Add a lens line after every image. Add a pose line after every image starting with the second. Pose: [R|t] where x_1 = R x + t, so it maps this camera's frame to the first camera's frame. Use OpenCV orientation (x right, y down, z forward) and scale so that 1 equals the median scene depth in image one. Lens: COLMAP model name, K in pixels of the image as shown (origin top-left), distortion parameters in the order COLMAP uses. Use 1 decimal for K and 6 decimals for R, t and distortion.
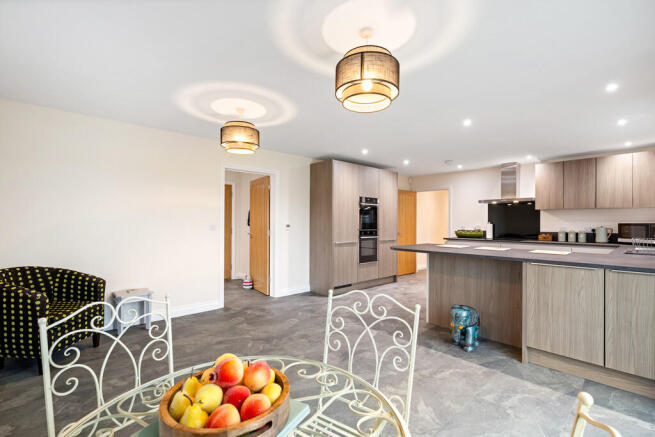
lens RADIAL K [[298.4, 0, 327.3], [0, 298.4, 219.6], [0, 0, 1]] dist [0.000143, -0.000909]
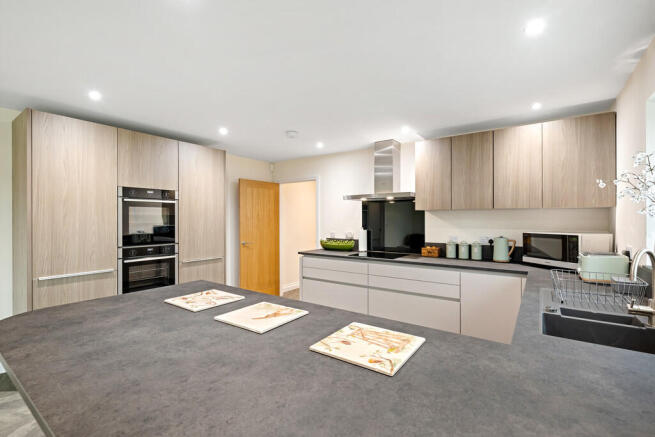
lens RADIAL K [[298.4, 0, 328.0], [0, 298.4, 217.6], [0, 0, 1]] dist [0.000143, -0.000909]
pose [[0.977898, -0.006632, 0.208976, 0.370030], [0.005933, 0.999975, 0.003974, -0.021157], [-0.208997, -0.002647, 0.977913, 0.394927]]
